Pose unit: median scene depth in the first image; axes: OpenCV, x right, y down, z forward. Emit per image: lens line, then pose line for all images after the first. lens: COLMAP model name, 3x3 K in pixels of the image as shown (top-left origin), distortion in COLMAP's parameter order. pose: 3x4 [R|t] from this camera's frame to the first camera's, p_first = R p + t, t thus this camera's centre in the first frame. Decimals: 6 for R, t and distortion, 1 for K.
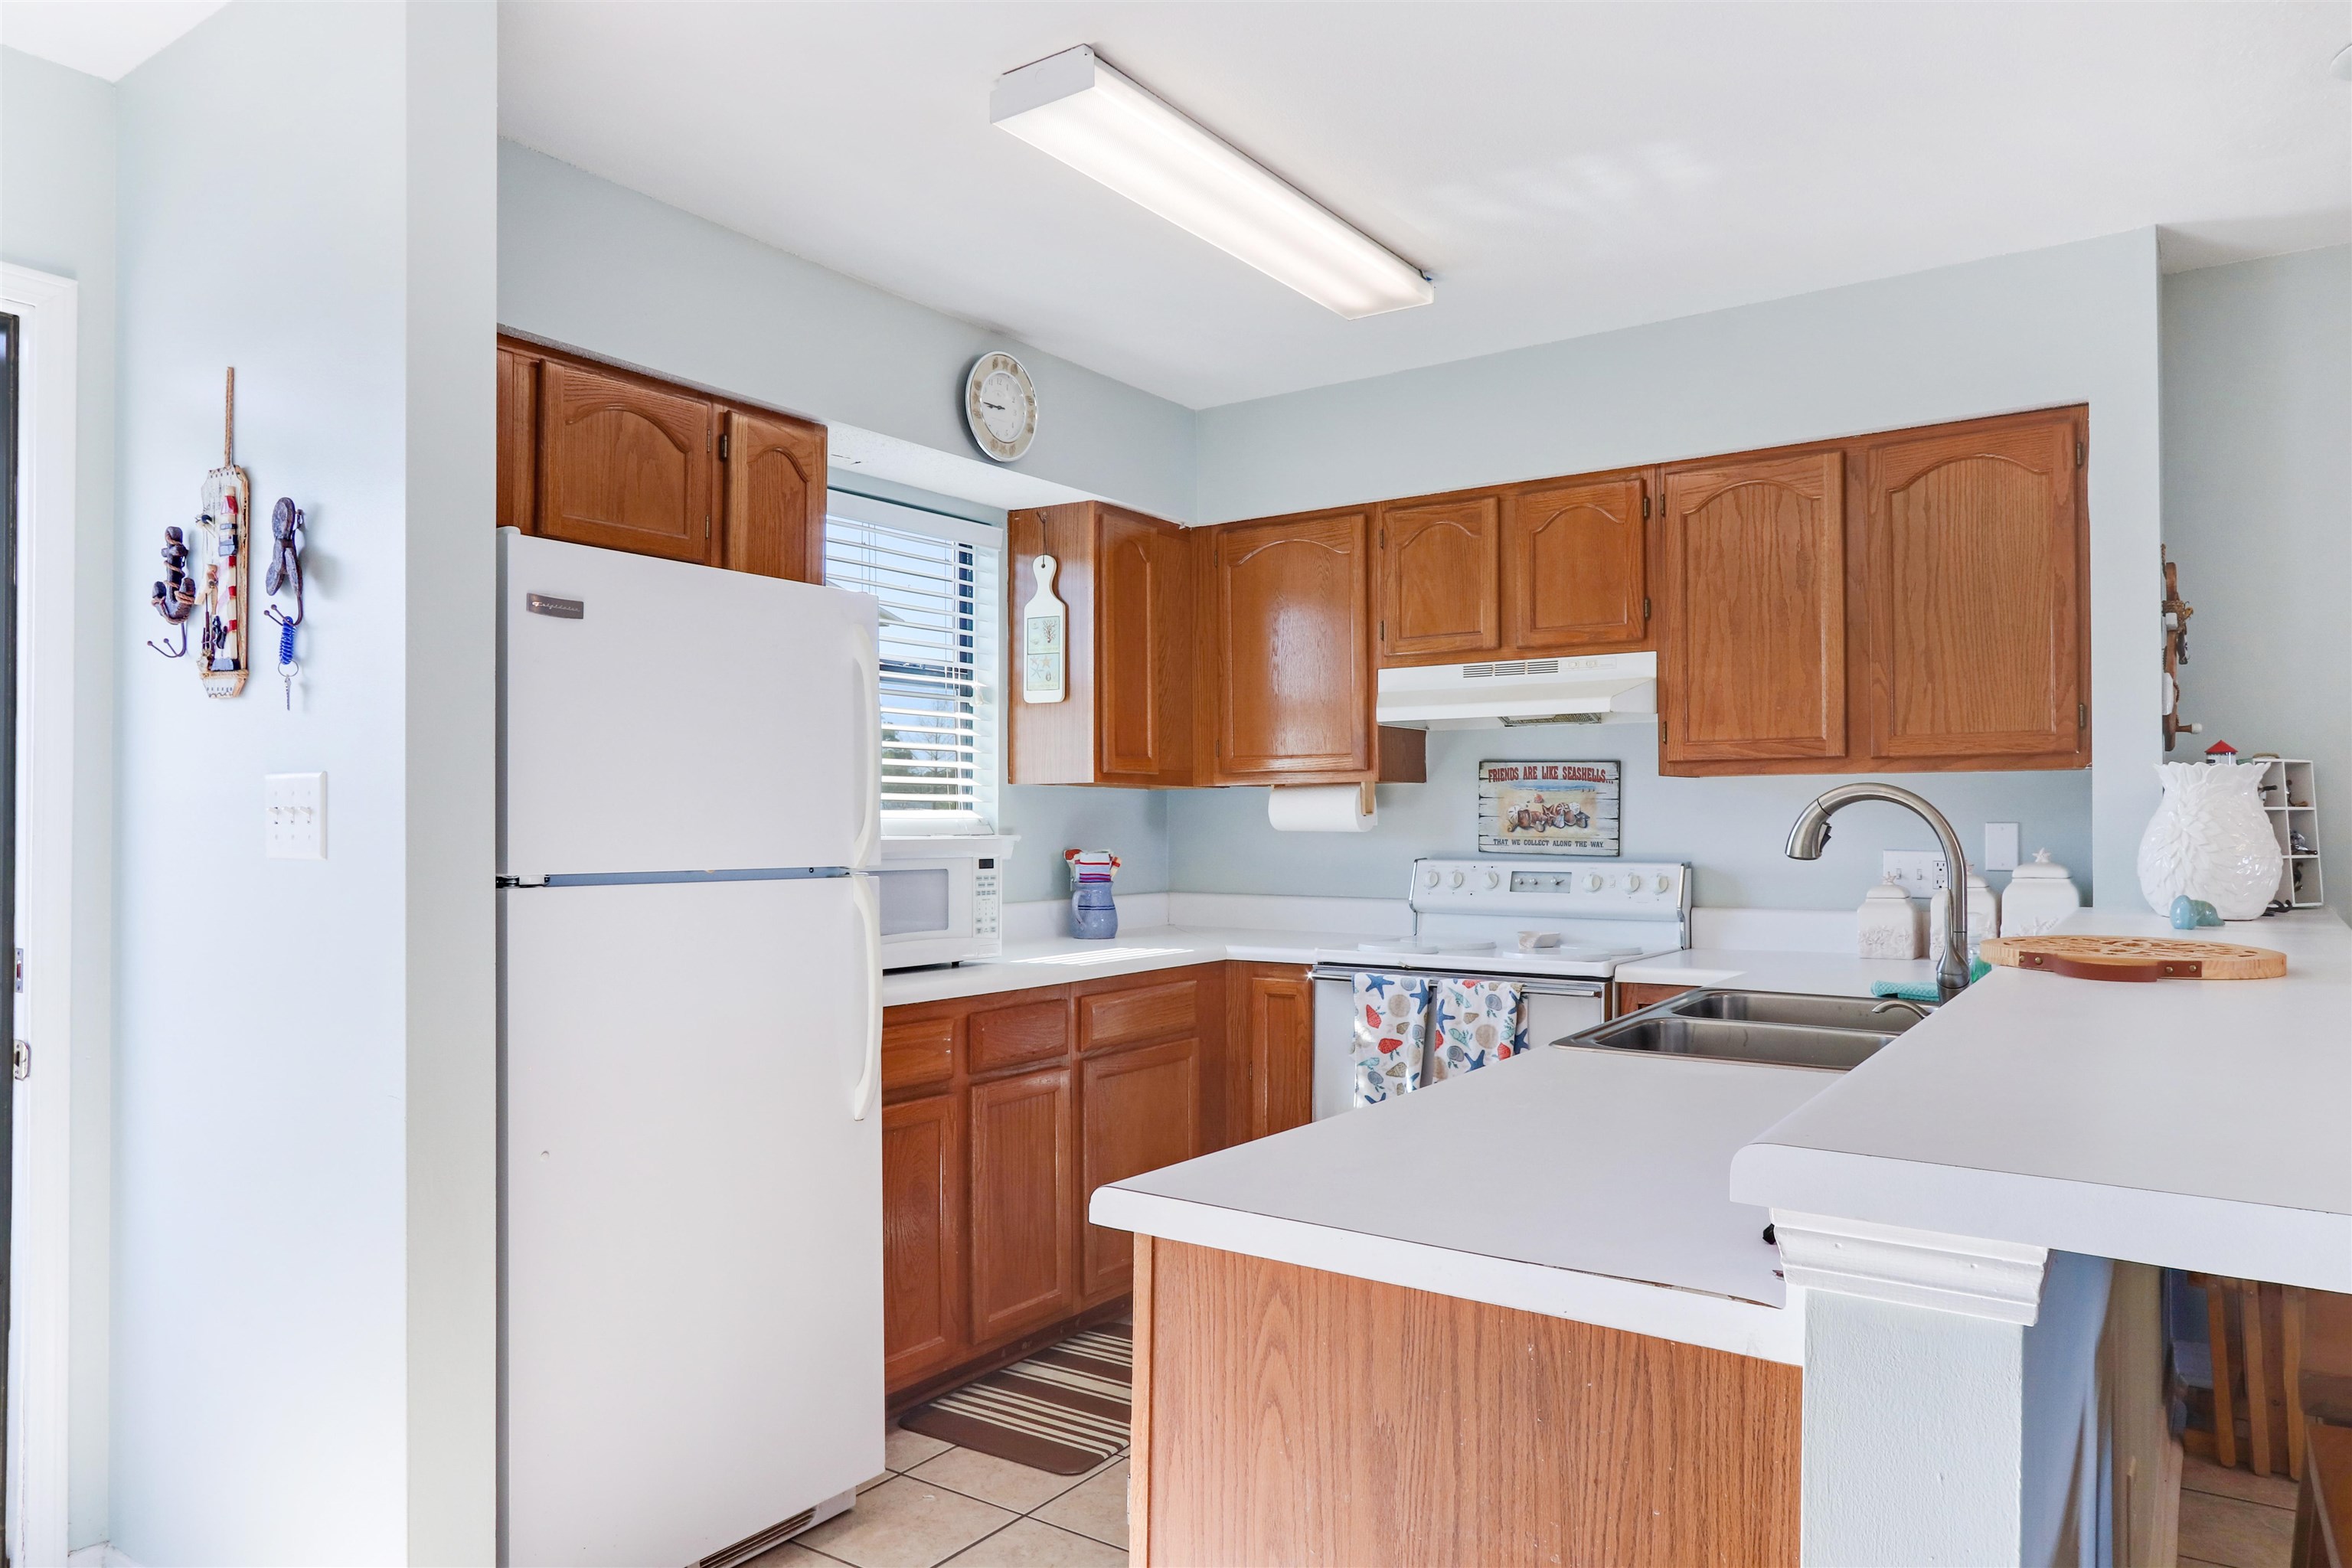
lens RADIAL K [[1537.1, 0, 1187.6], [0, 1537.1, 816.5], [0, 0, 1]] dist [-0.002369, 0.027402]
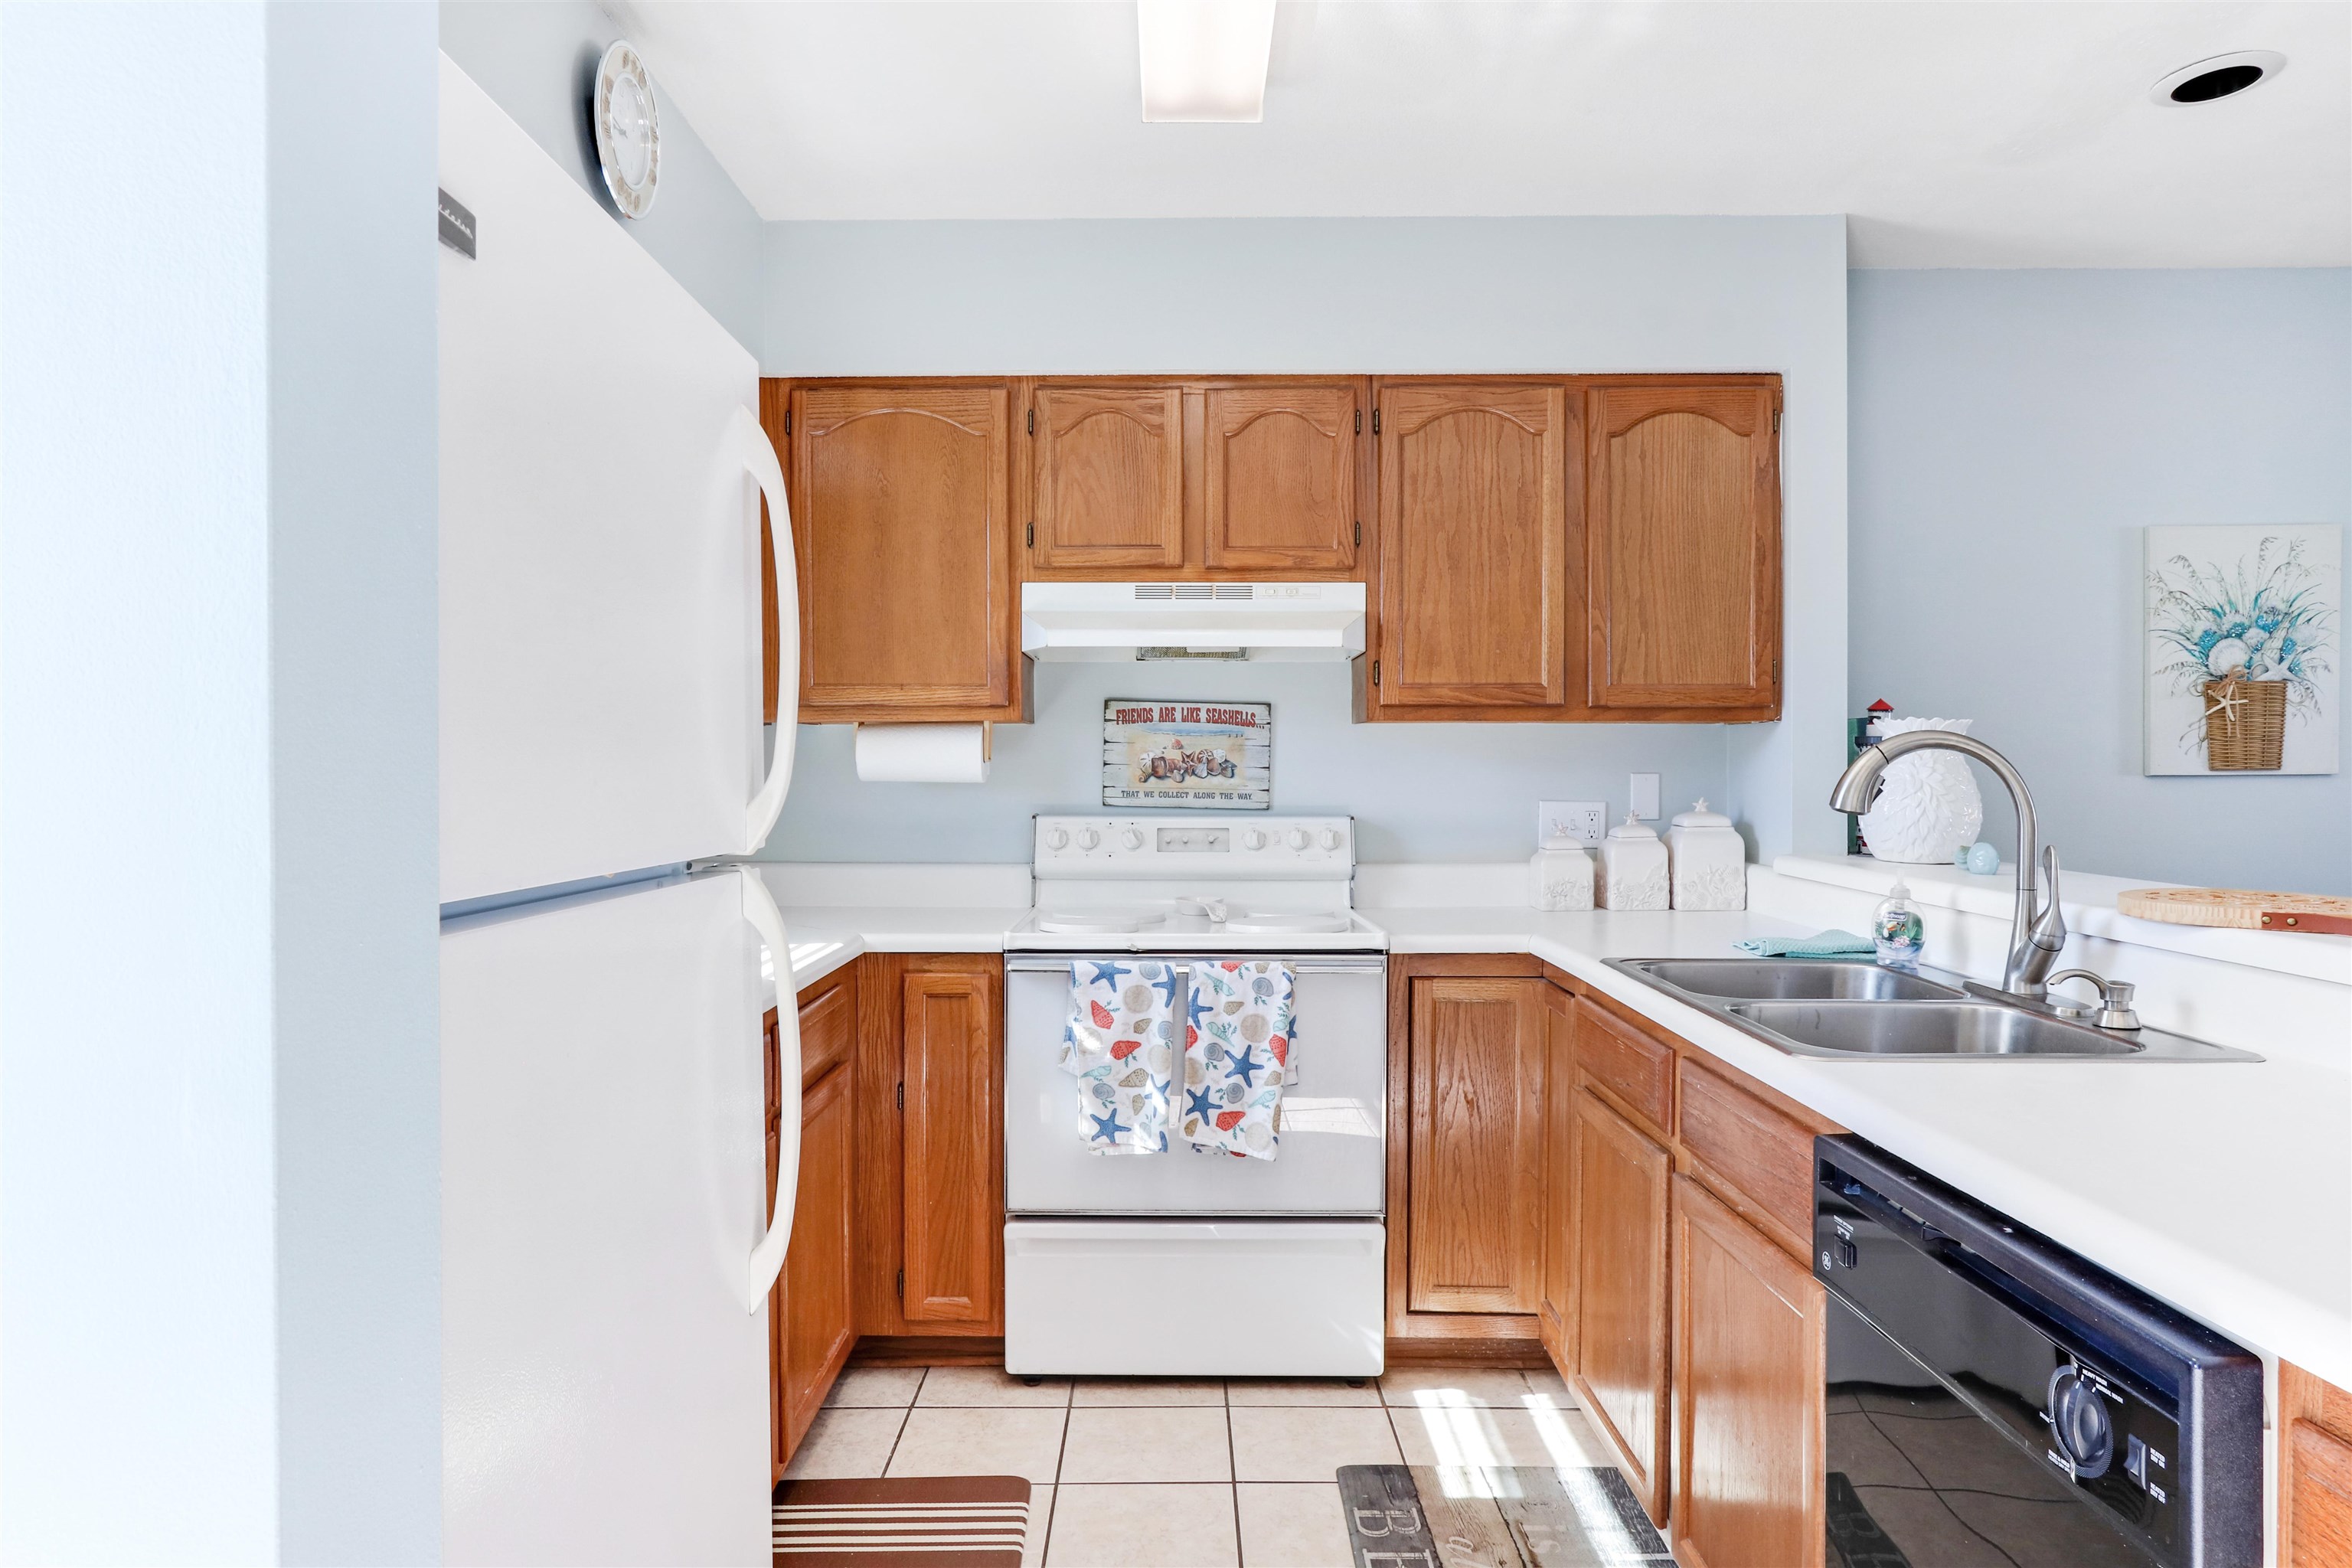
lens RADIAL K [[1475.1, 0, 1176.0], [0, 1475.1, 784.0], [0, 0, 1]] dist [-0.007944, 0.003482]
pose [[0.827310, -0.001860, 0.561742, -0.280462], [-0.005474, 0.999920, 0.011373, 0.001601], [-0.561719, -0.012484, 0.827234, 0.352090]]
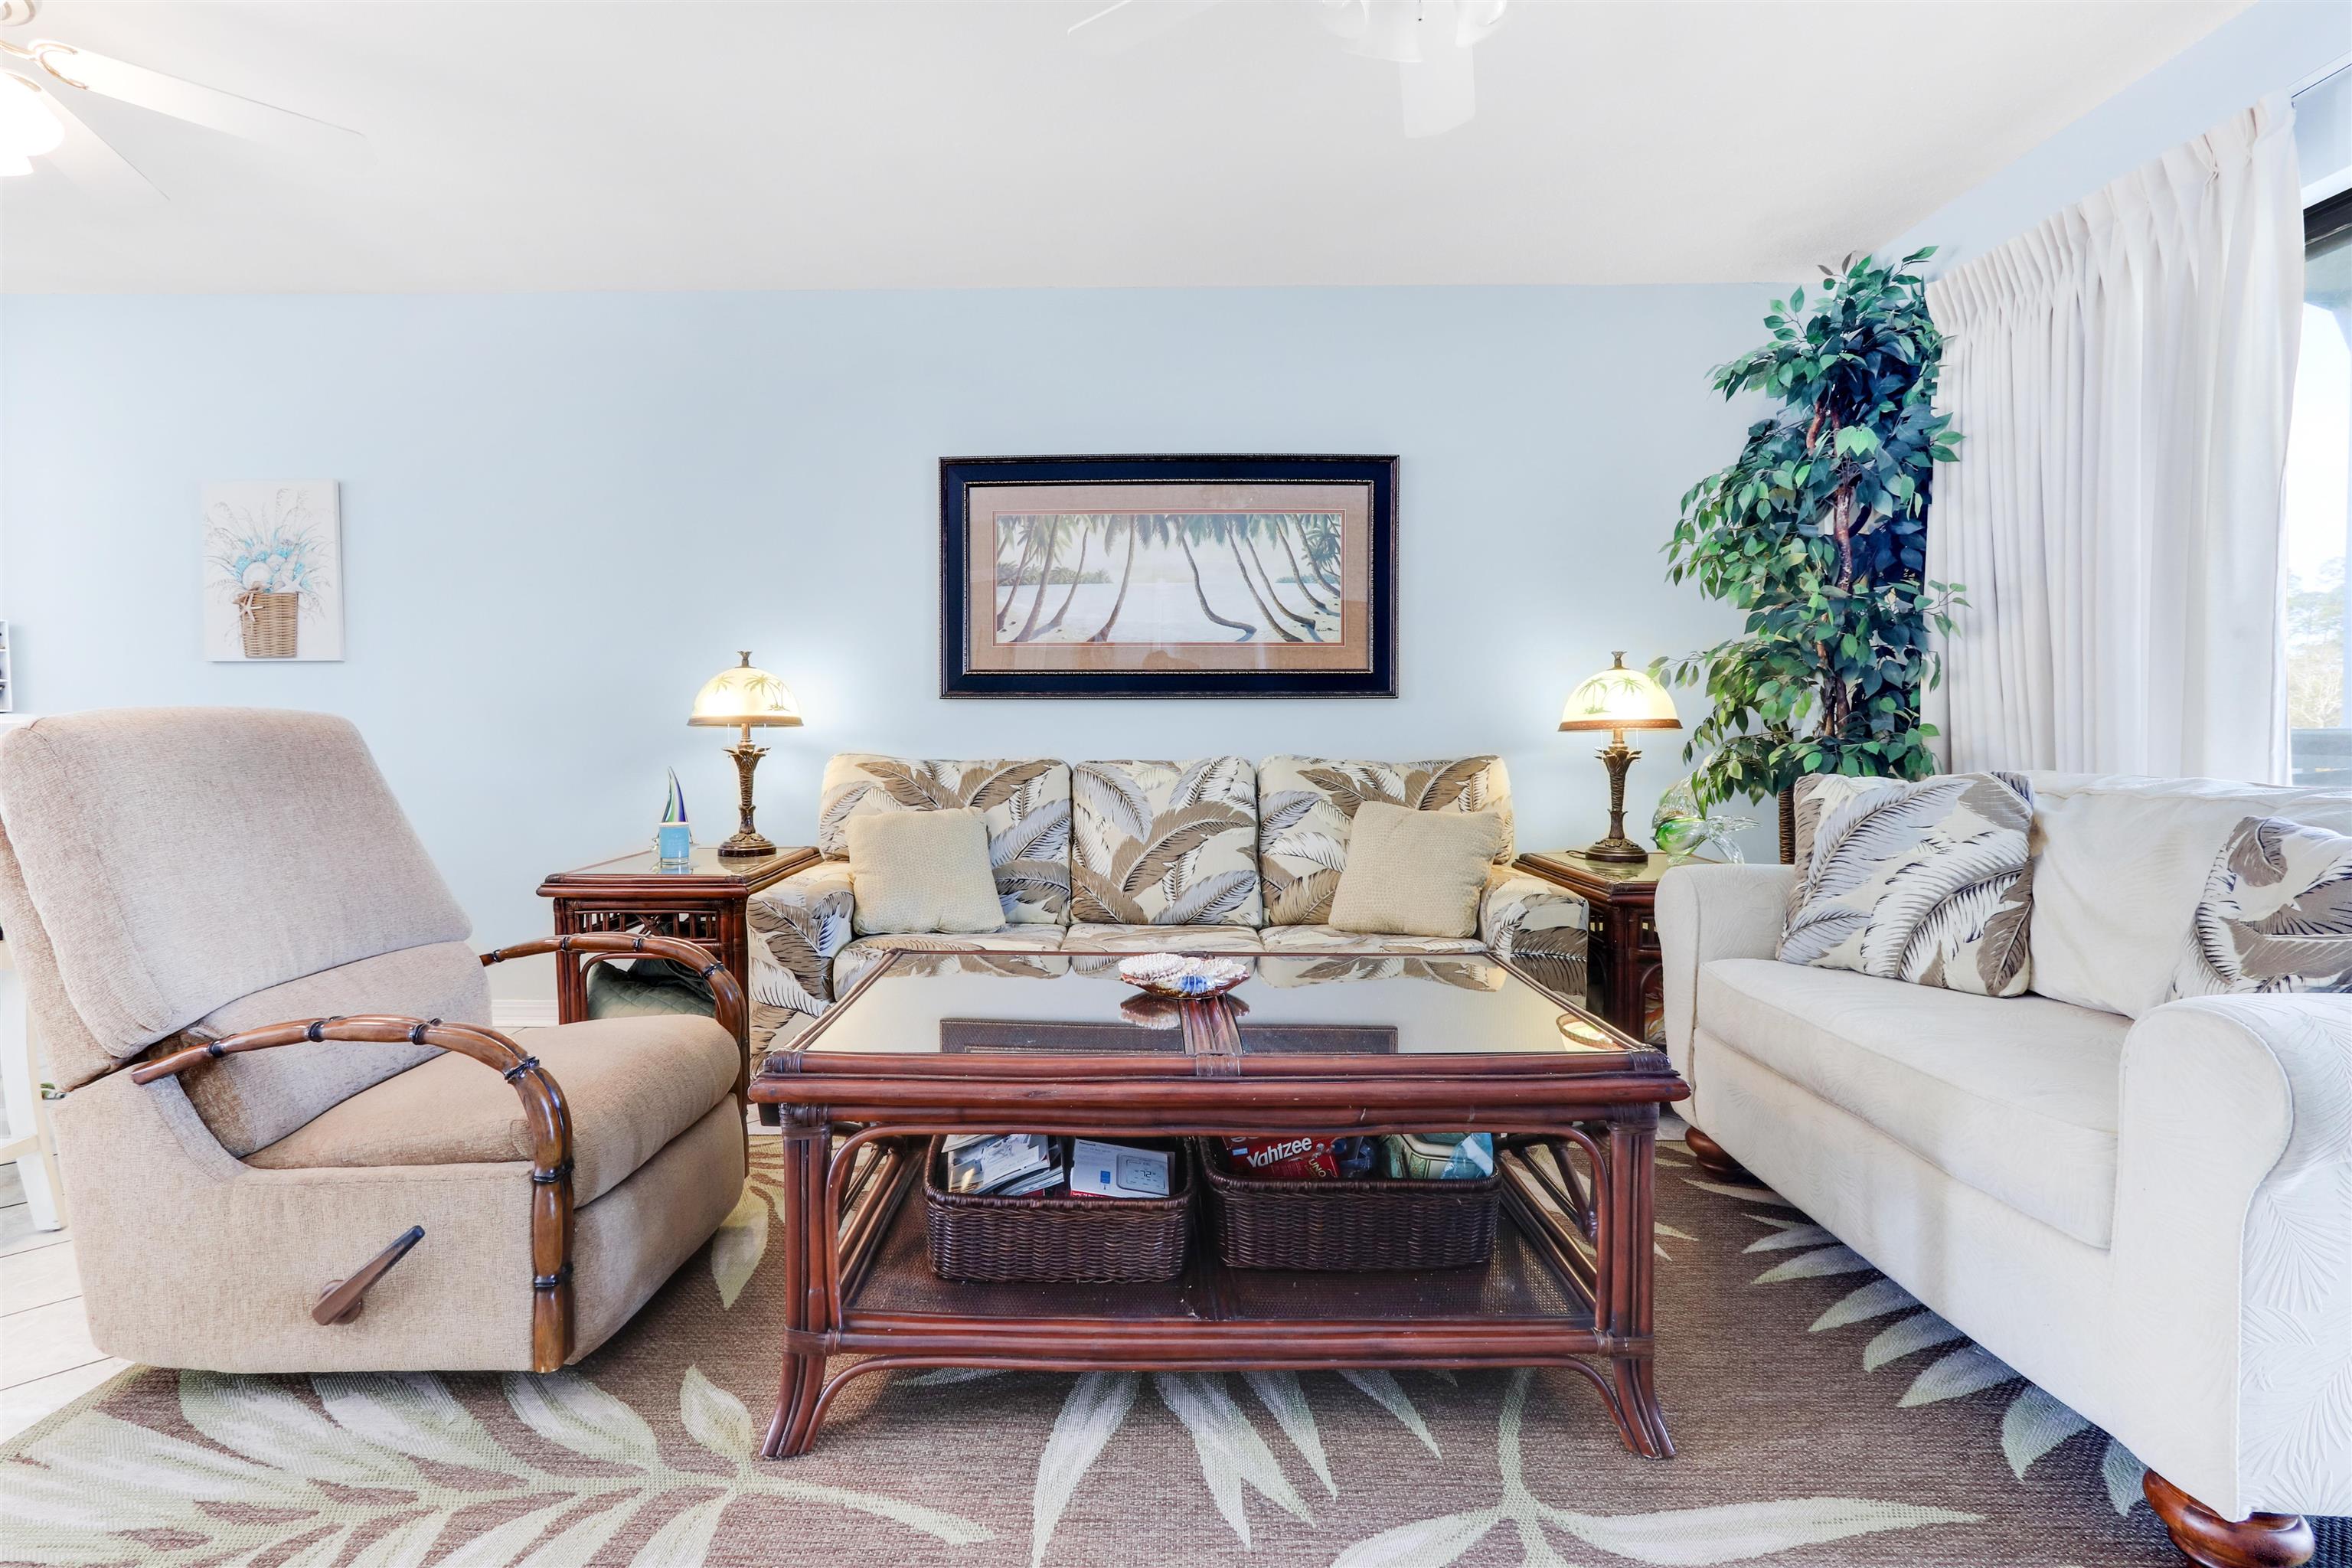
lens RADIAL K [[1085.4, 0, 1151.1], [0, 1085.4, 754.2], [0, 0, 1]] dist [-0.000258, 0.000810]
pose [[0.830957, -0.009110, 0.556262, 0.949808], [-0.006819, 0.999624, 0.026558, 0.055460], [-0.556295, -0.025862, 0.830582, -0.506041]]
